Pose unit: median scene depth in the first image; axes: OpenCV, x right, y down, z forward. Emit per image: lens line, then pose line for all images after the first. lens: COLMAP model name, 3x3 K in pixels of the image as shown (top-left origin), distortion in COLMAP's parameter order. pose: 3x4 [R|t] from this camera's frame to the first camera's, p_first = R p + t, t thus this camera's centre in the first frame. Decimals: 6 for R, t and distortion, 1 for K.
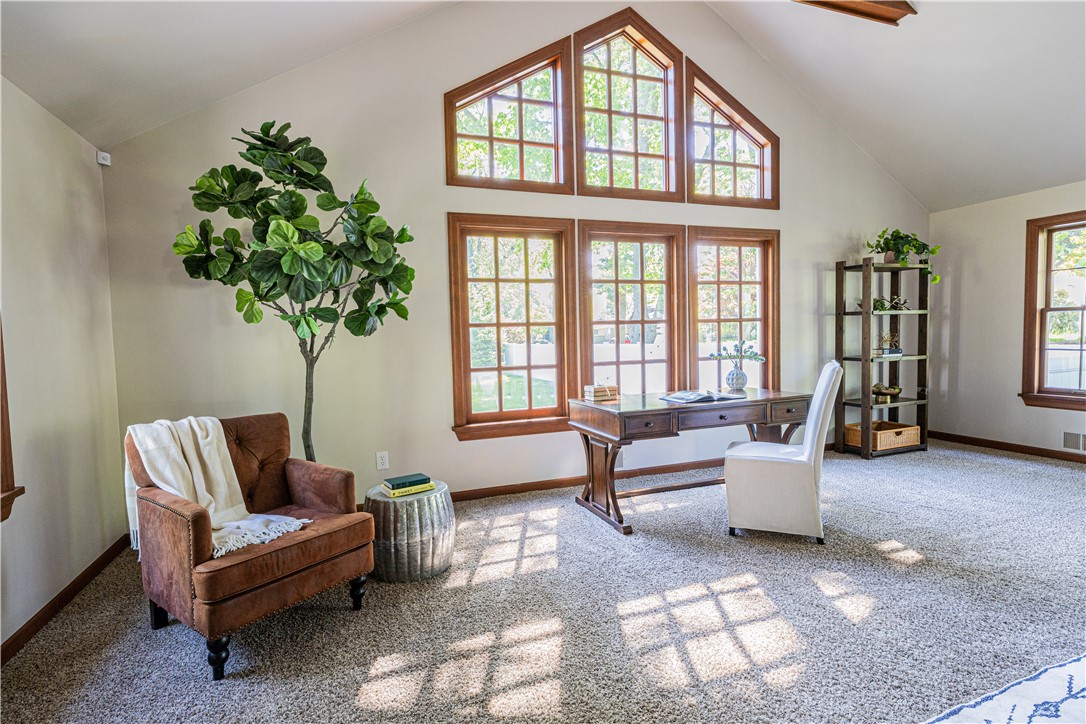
lens RADIAL K [[530.5, 0, 543.8], [0, 530.5, 362.7], [0, 0, 1]] dist [0.004639, -0.000421]
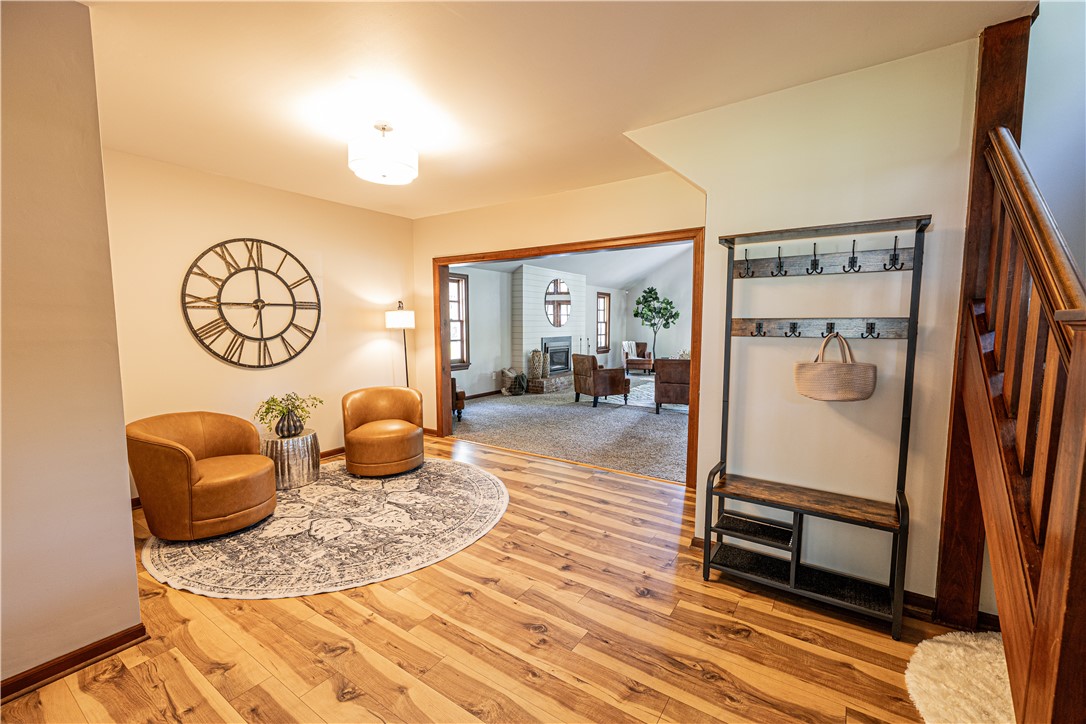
lens RADIAL K [[451.7, 0, 540.1], [0, 451.7, 361.9], [0, 0, 1]] dist [-0.000474, -0.000001]
pose [[0.587493, 0.096982, -0.803397, 1.743567], [-0.065981, 0.995228, 0.071889, 0.022327], [0.806535, 0.010775, 0.591088, -1.738294]]
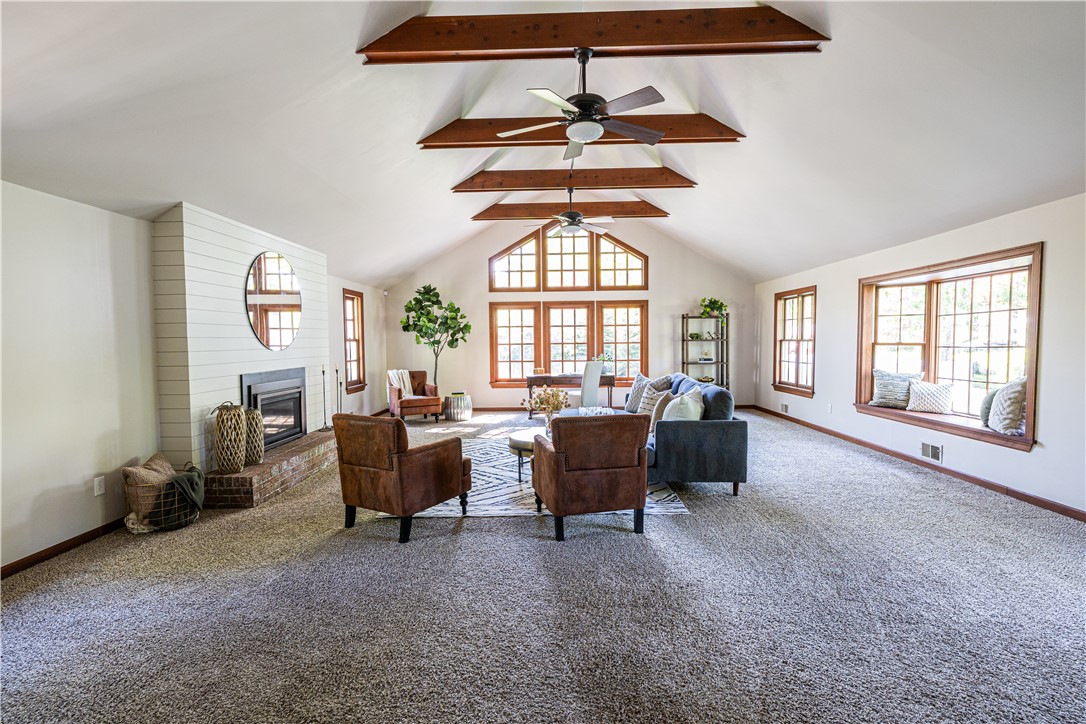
lens RADIAL K [[512.7, 0, 542.3], [0, 512.7, 363.1], [0, 0, 1]] dist [0.003361, 0.001168]
pose [[0.926537, 0.031091, -0.374916, 0.988960], [-0.033782, 0.999429, -0.000606, 0.014892], [0.374683, 0.013227, 0.927058, -1.218760]]
